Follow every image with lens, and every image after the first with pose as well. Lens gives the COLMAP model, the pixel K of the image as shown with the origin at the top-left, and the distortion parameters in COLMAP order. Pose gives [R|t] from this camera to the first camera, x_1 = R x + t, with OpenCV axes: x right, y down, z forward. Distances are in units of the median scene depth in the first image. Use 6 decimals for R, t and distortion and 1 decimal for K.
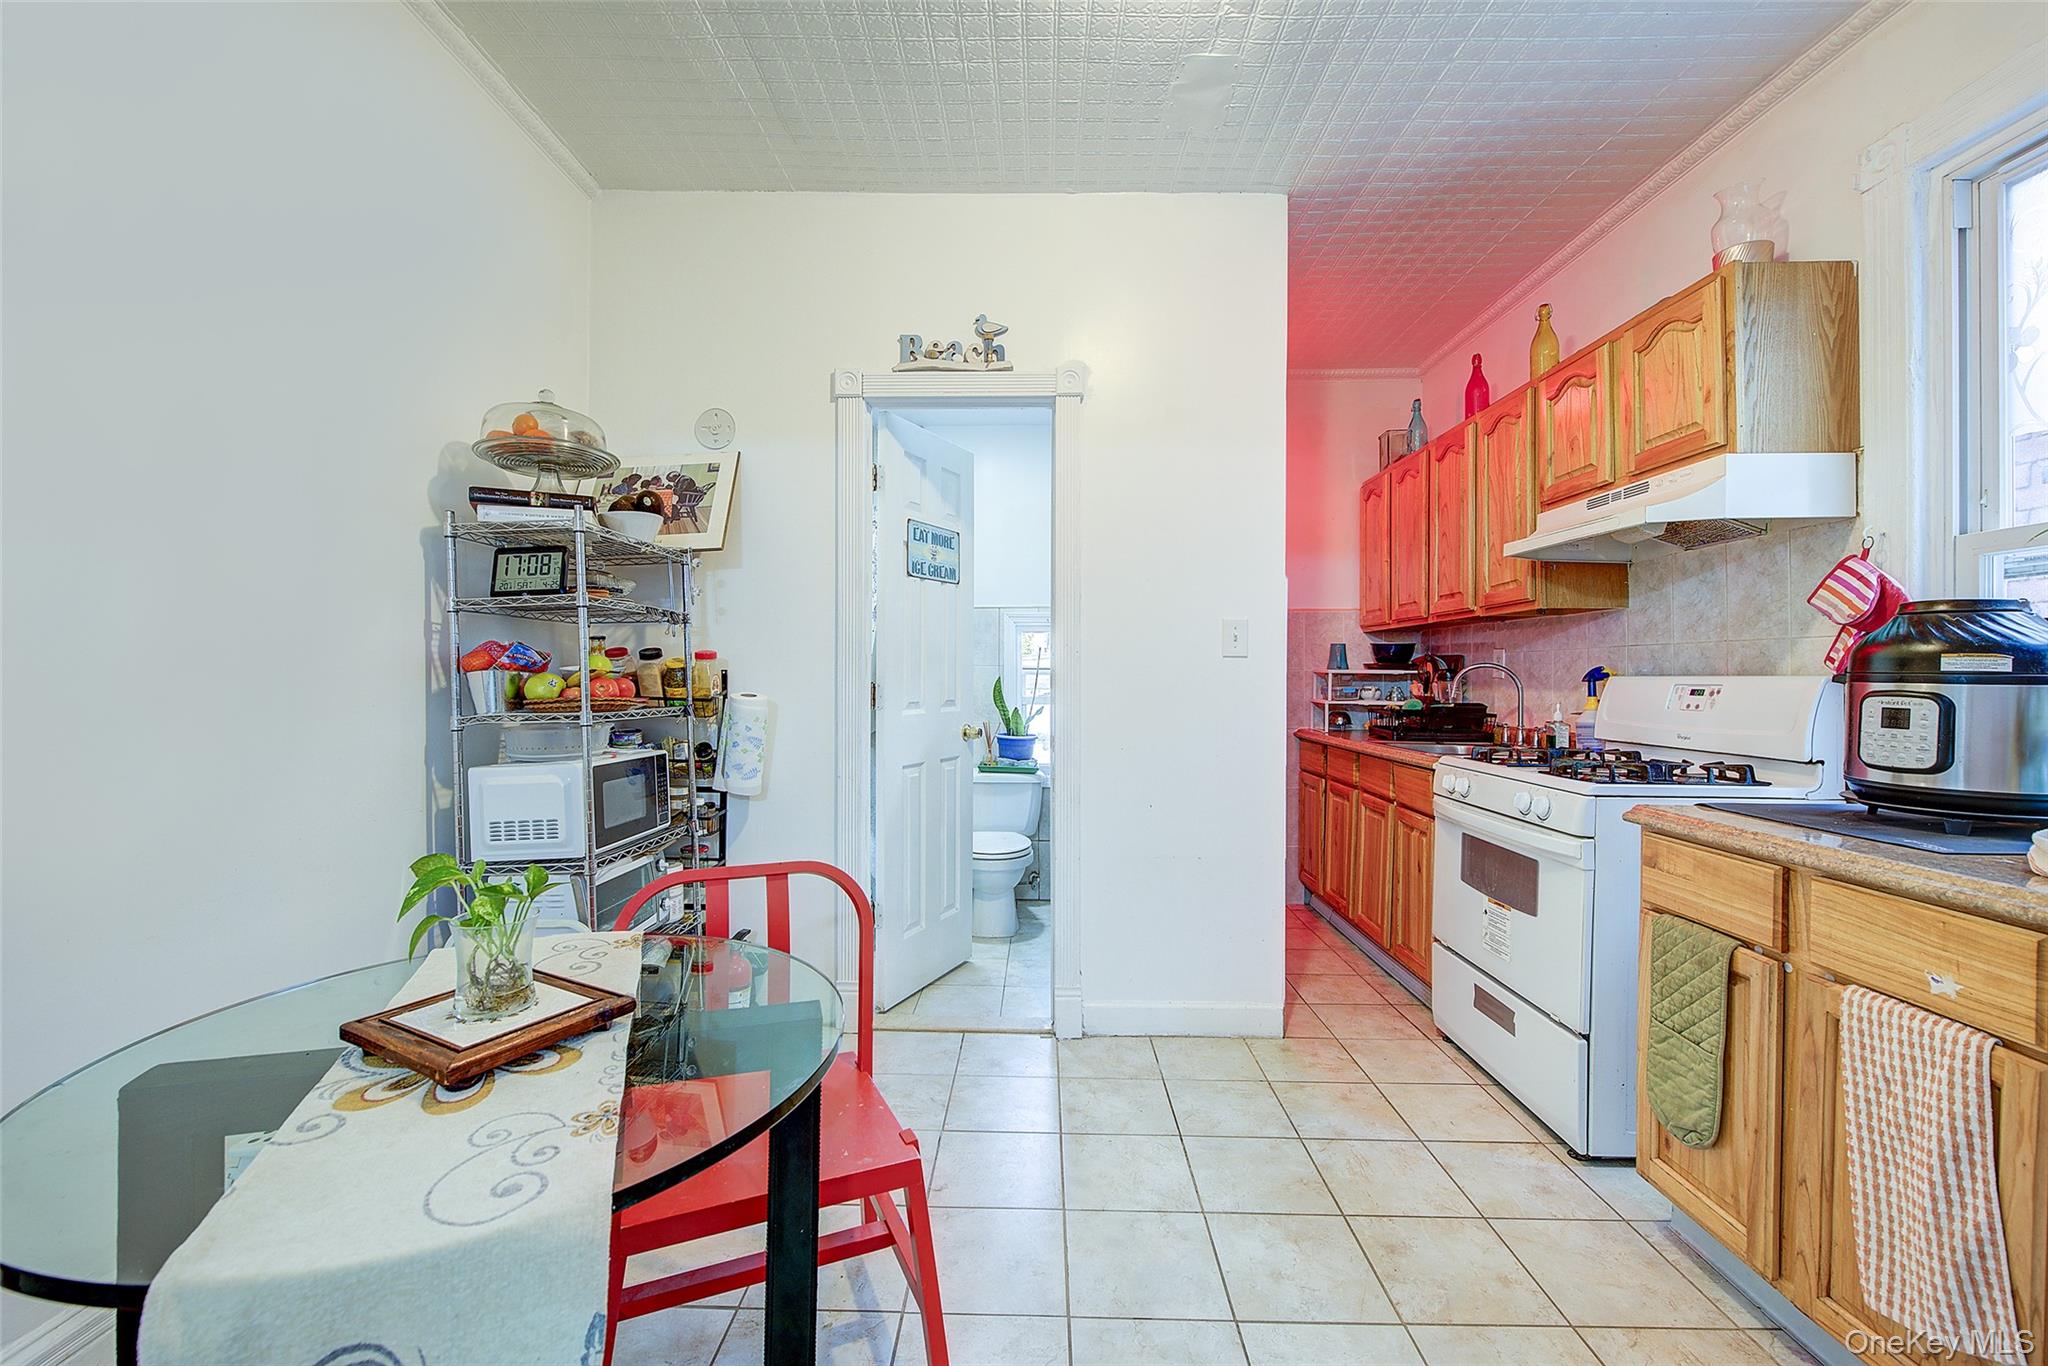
lens RADIAL K [[857.4, 0, 1022.6], [0, 857.4, 692.5], [0, 0, 1]] dist [0.003622, -0.002957]
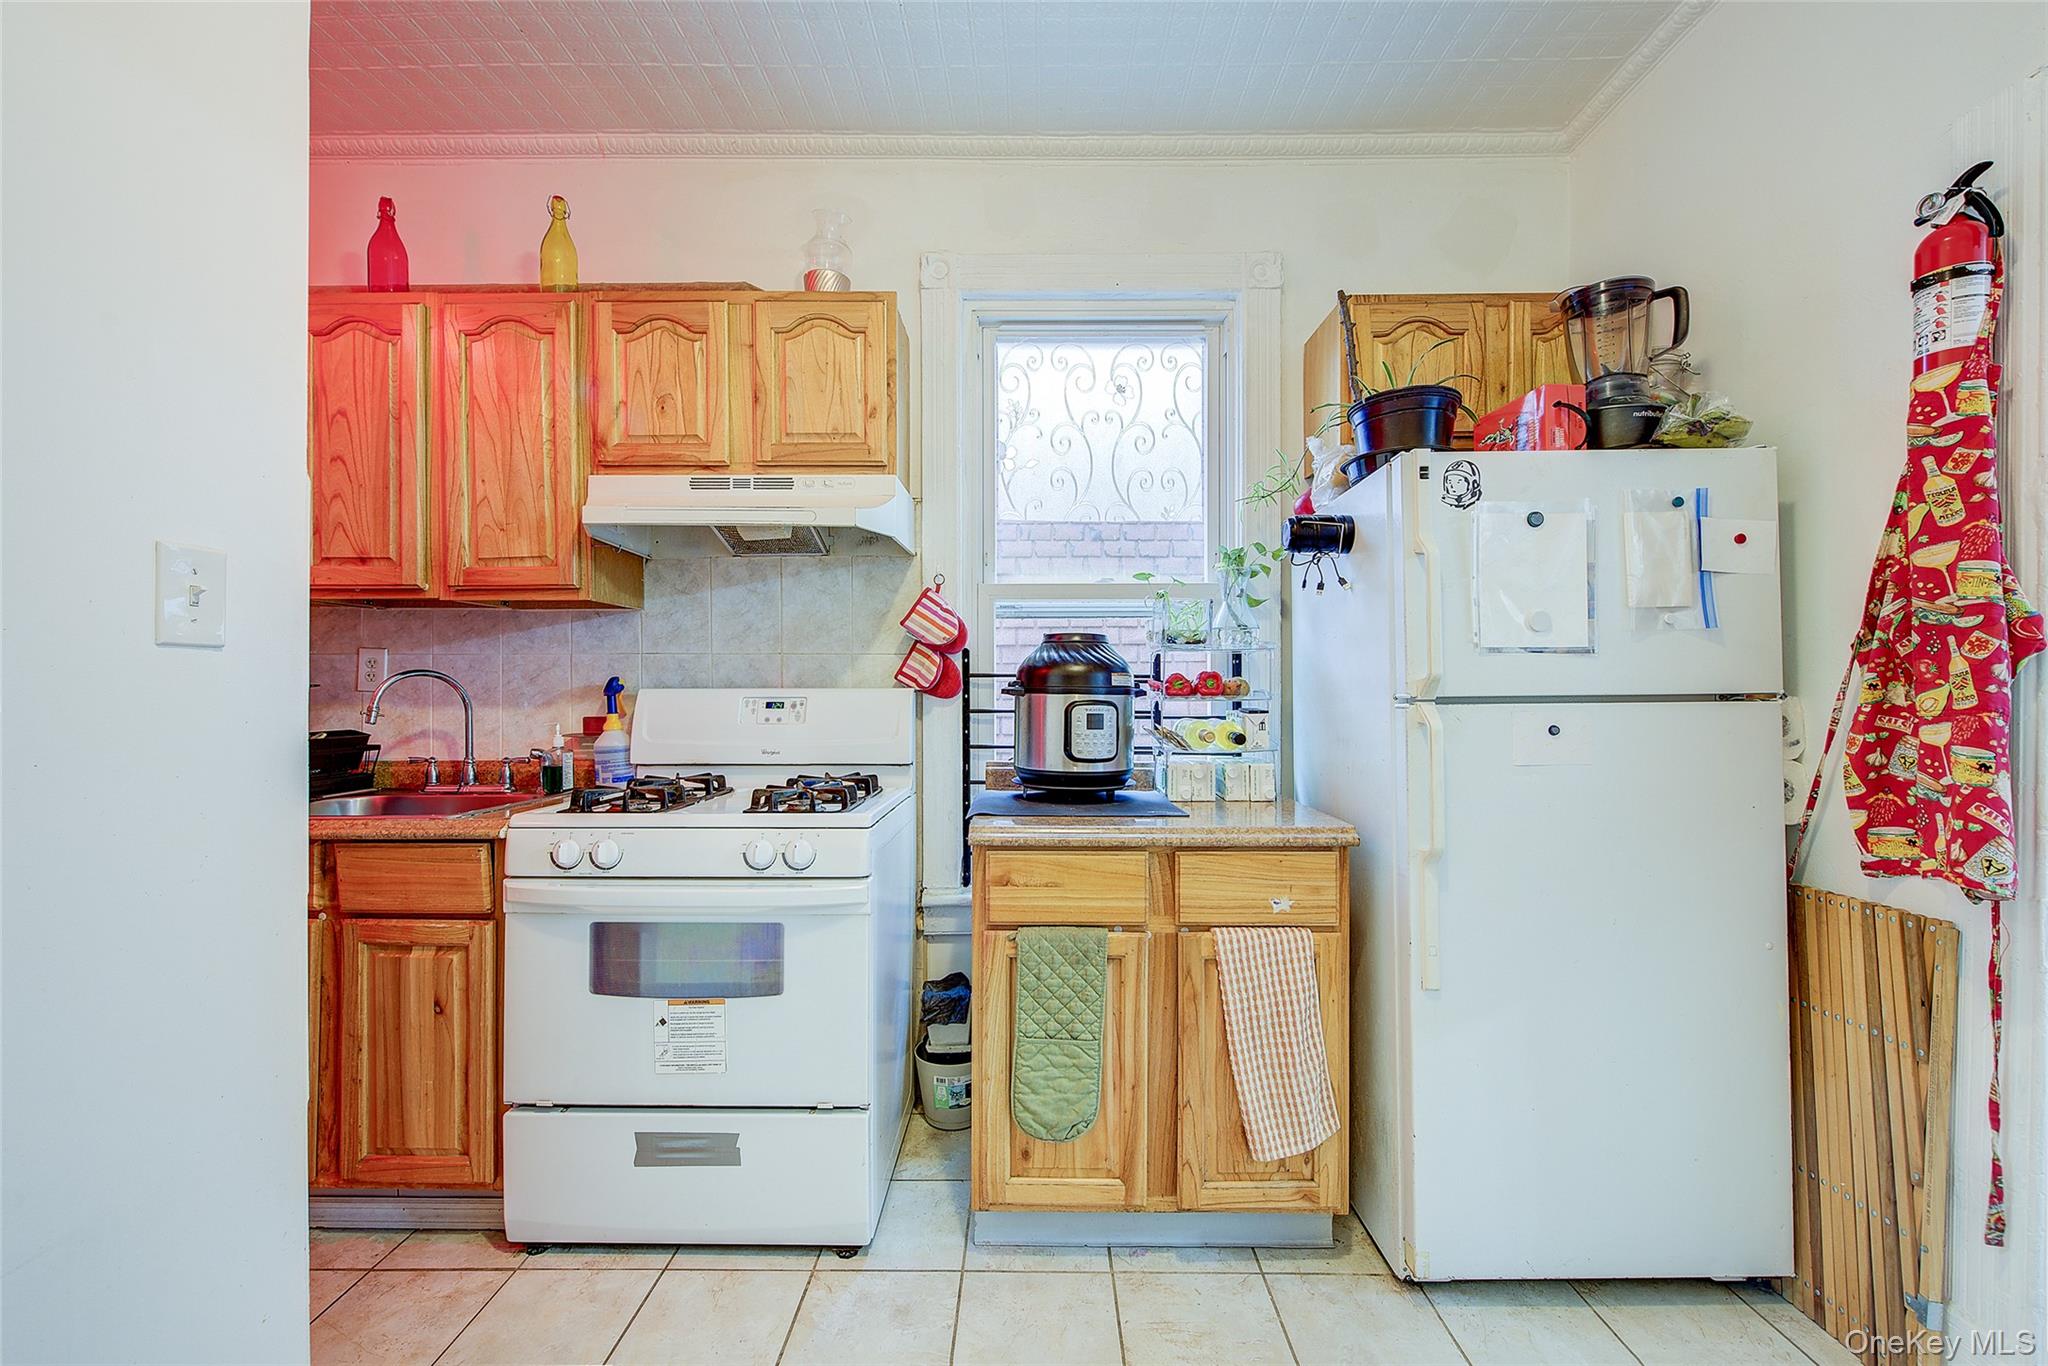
lens RADIAL K [[811.3, 0, 1024.3], [0, 811.3, 690.2], [0, 0, 1]] dist [0.000079, -0.001360]
pose [[-0.018009, -0.008300, 0.999803, -0.142105], [0.019038, 0.999781, 0.008643, -0.019983], [-0.999657, 0.019190, -0.017847, 0.740001]]
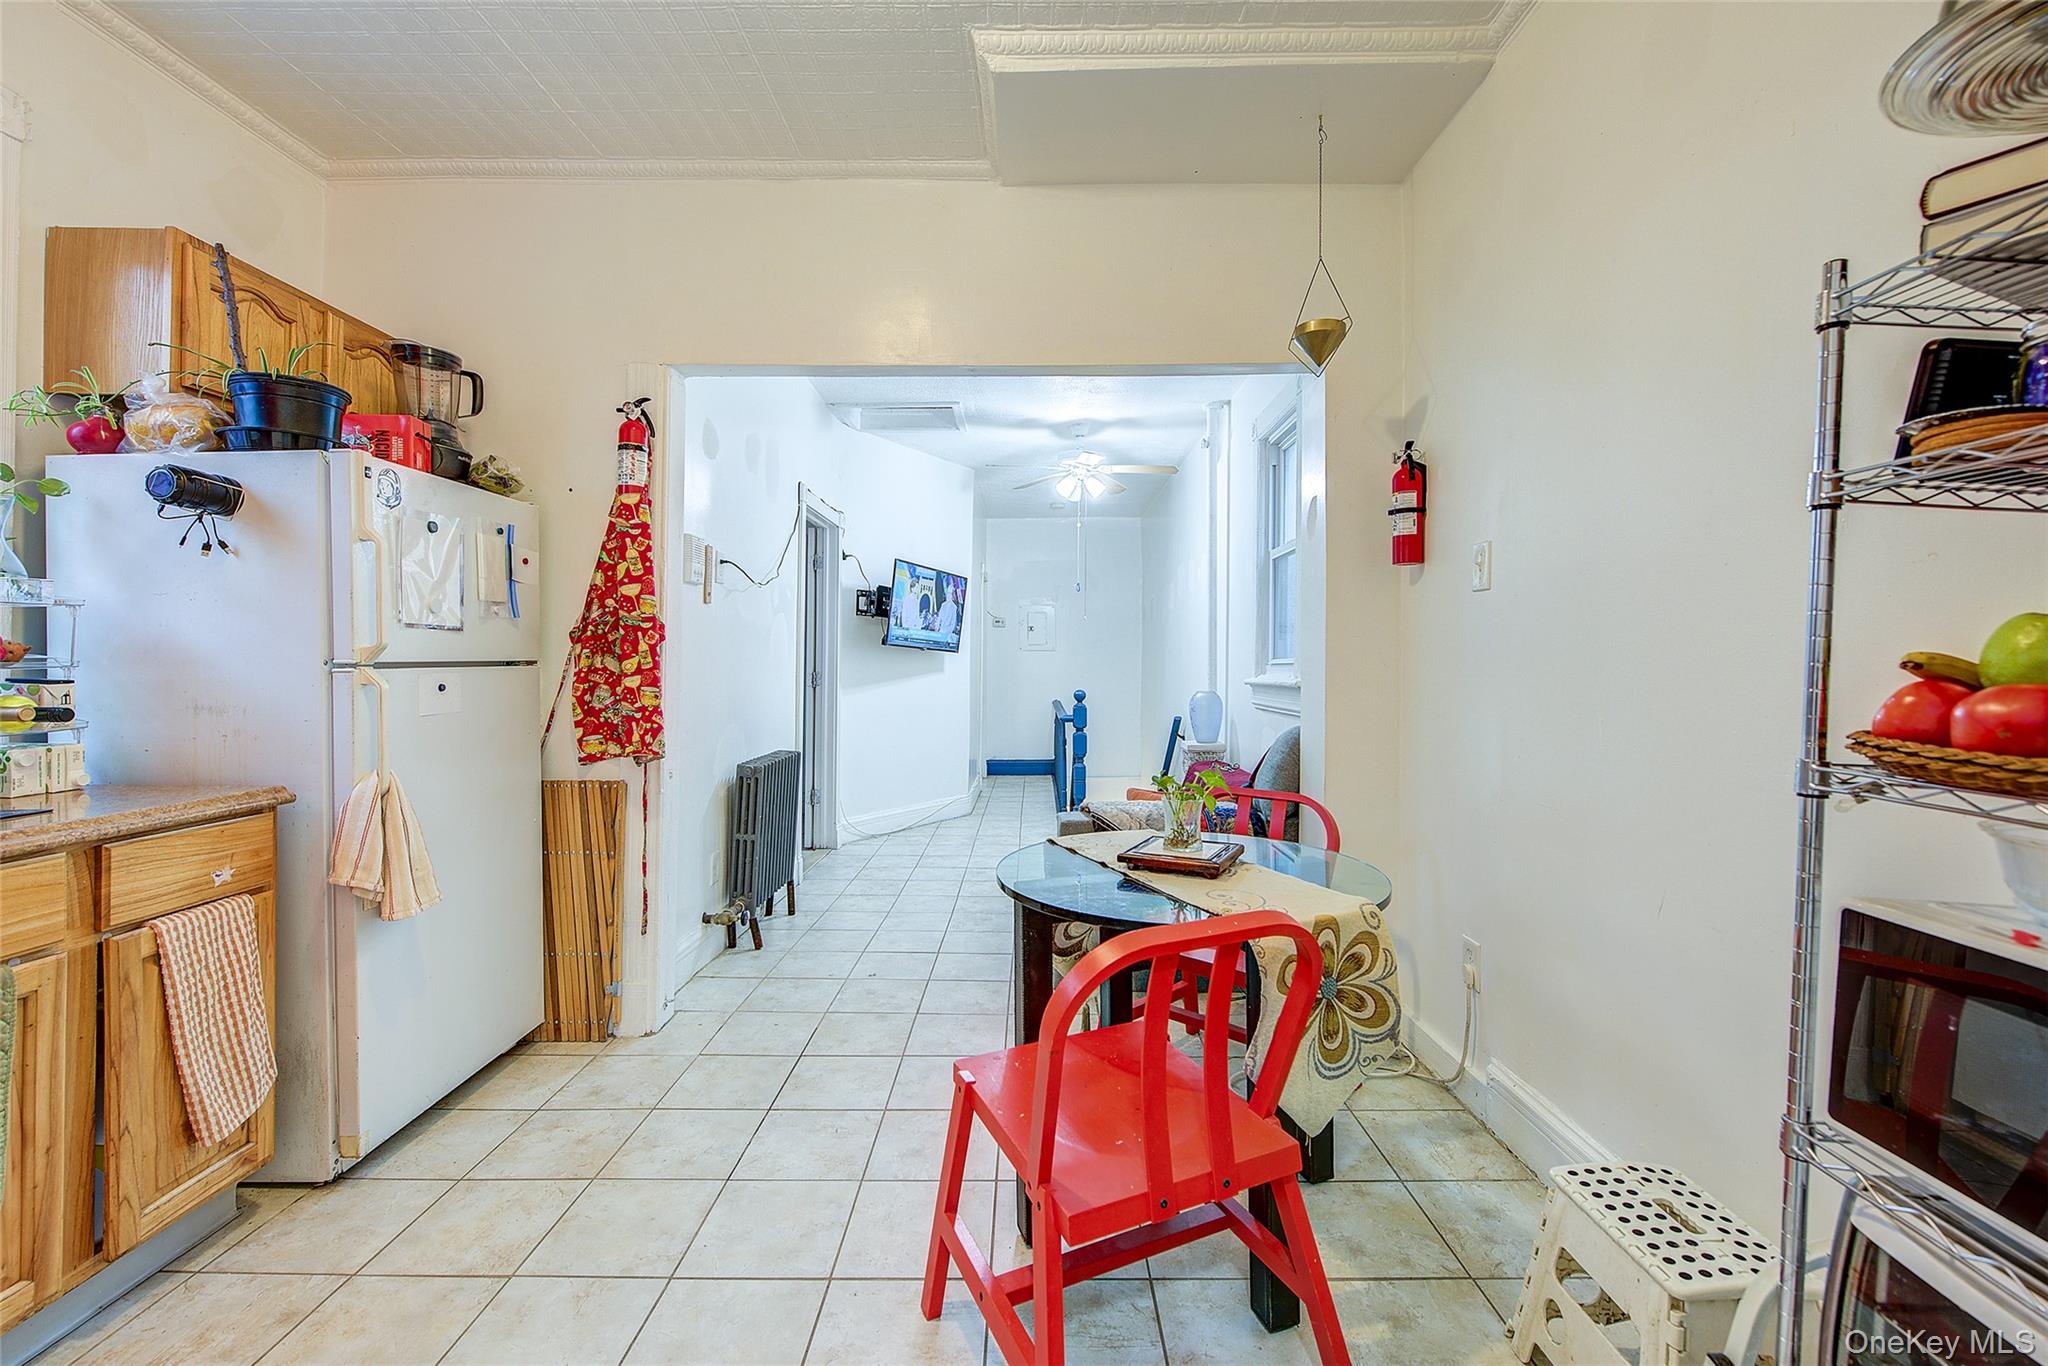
lens RADIAL K [[857.4, 0, 1026.8], [0, 857.4, 671.3], [0, 0, 1]] dist [0.003622, -0.002957]
pose [[-0.999760, -0.011739, -0.018493, -0.107518], [-0.012239, 0.999557, 0.027136, -0.024300], [0.018166, 0.027356, -0.999461, 1.234281]]
